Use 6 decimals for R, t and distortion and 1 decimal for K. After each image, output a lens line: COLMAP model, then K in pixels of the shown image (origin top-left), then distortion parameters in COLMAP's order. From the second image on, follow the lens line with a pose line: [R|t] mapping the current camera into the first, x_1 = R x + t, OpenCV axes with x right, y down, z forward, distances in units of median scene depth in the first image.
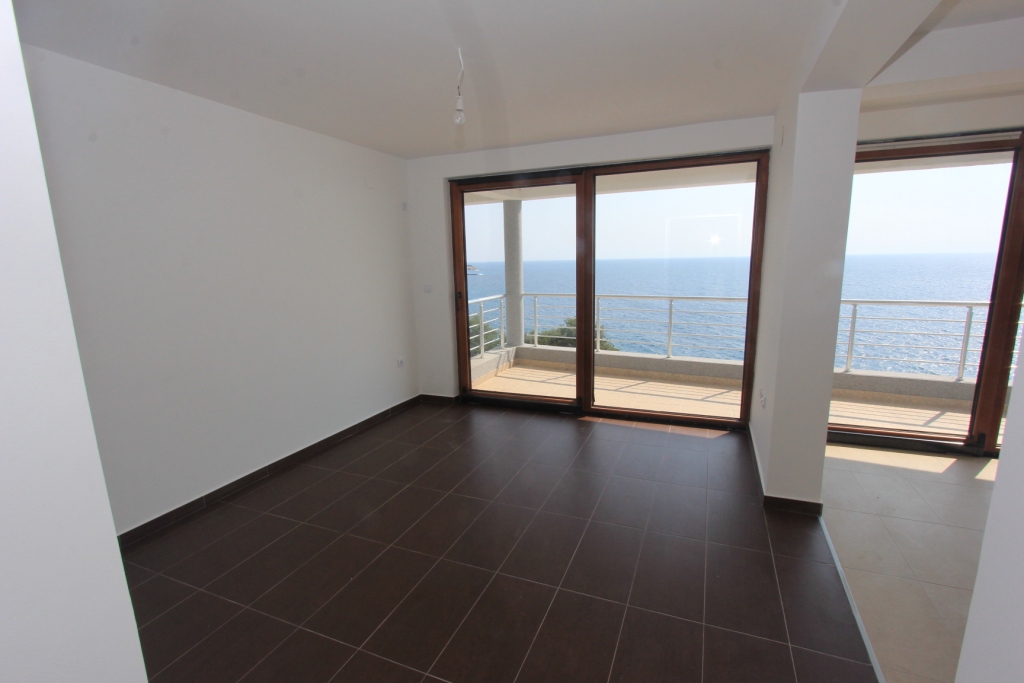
lens RADIAL K [[477.6, 0, 512.0], [0, 477.6, 341.5], [0, 0, 1]] dist [-0.000417, -0.000128]
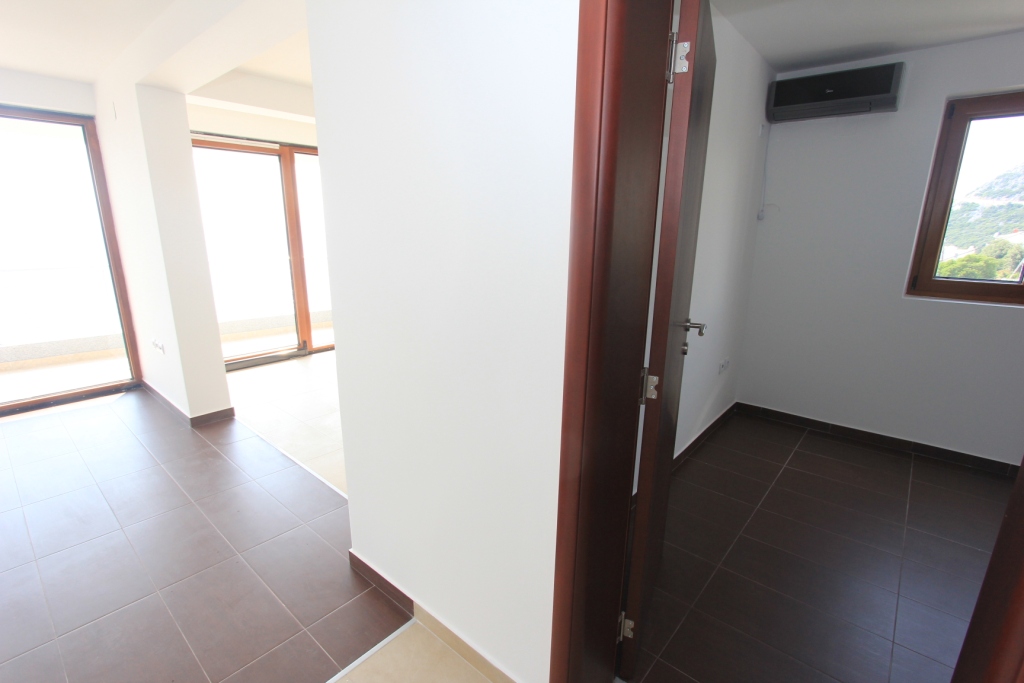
lens RADIAL K [[477.6, 0, 512.0], [0, 477.6, 341.5], [0, 0, 1]] dist [-0.000417, -0.000128]
pose [[0.312875, -0.197629, 0.929006, -0.237733], [0.164986, 0.974551, 0.151753, 0.067274], [-0.935355, 0.105793, 0.337519, -0.152393]]
